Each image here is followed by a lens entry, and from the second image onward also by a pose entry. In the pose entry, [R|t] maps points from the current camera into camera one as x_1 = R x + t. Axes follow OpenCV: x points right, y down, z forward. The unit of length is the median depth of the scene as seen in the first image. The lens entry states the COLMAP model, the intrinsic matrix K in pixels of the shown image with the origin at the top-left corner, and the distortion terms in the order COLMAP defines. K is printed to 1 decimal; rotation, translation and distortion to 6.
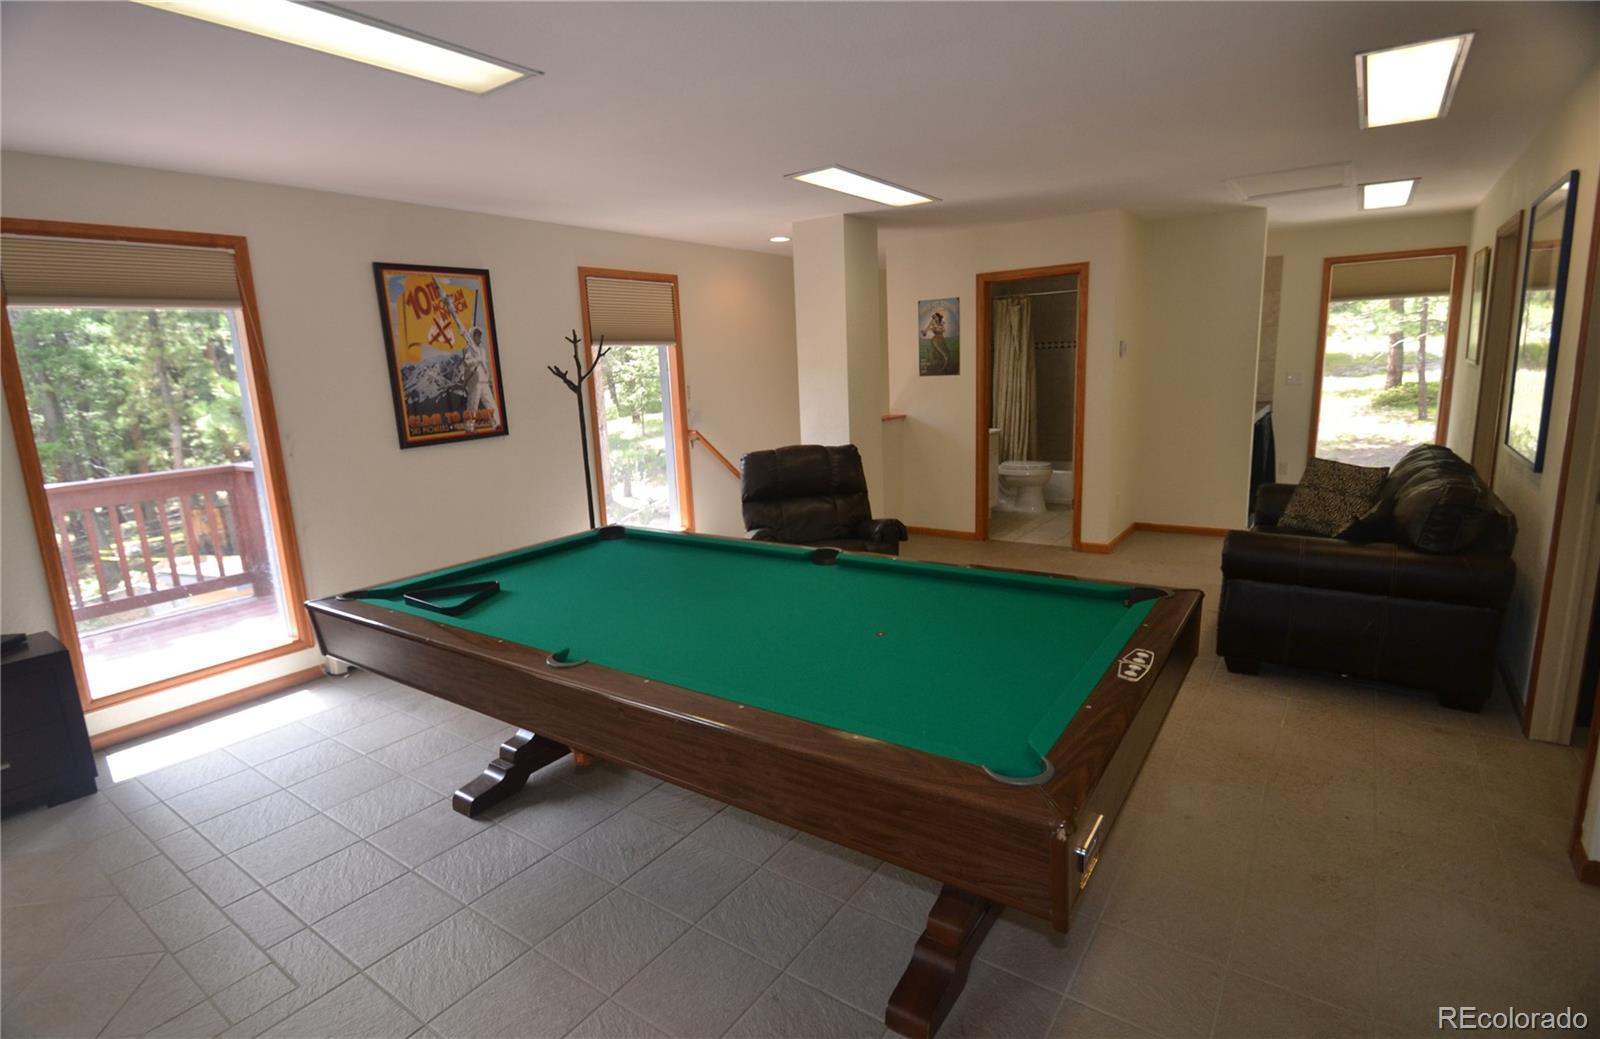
lens RADIAL K [[786.7, 0, 797.1], [0, 786.7, 518.0], [0, 0, 1]] dist [0.002931, 0.000069]
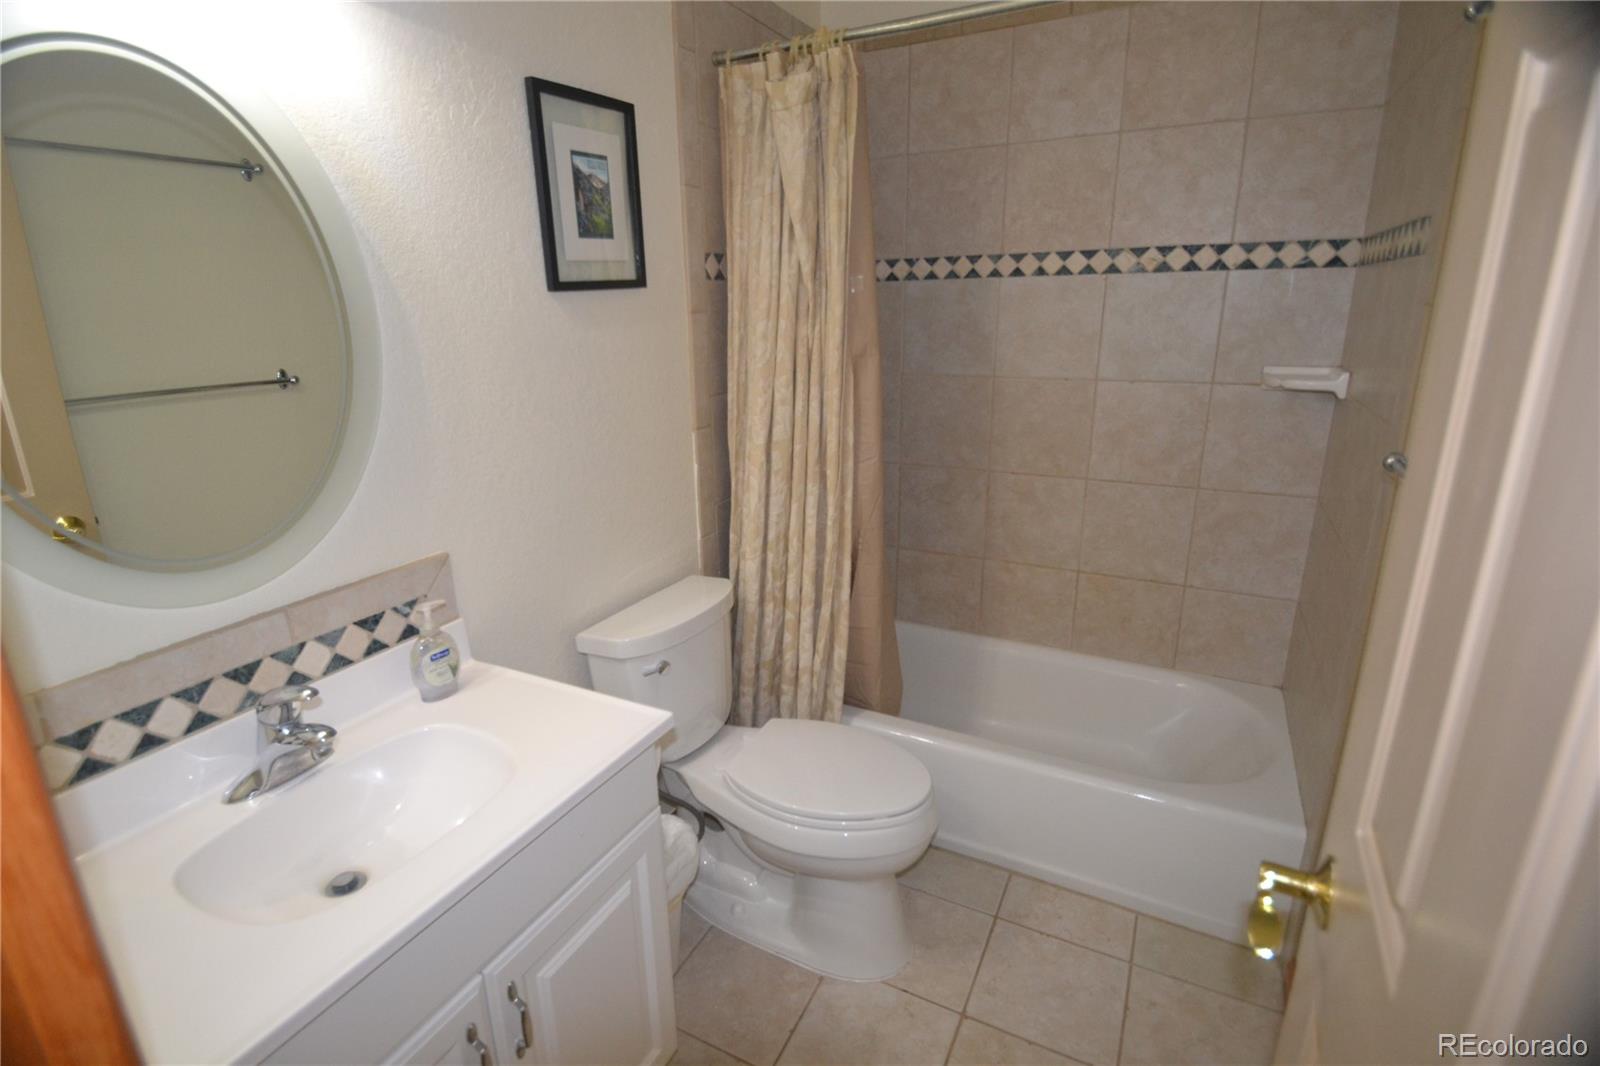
lens RADIAL K [[775.8, 0, 797.0], [0, 775.8, 530.0], [0, 0, 1]] dist [0.000912, 0.000027]
pose [[0.989309, -0.009316, 0.145538, 0.238730], [-0.004374, 0.995613, 0.093464, -0.155363], [-0.145770, -0.093101, 0.984928, 0.745896]]
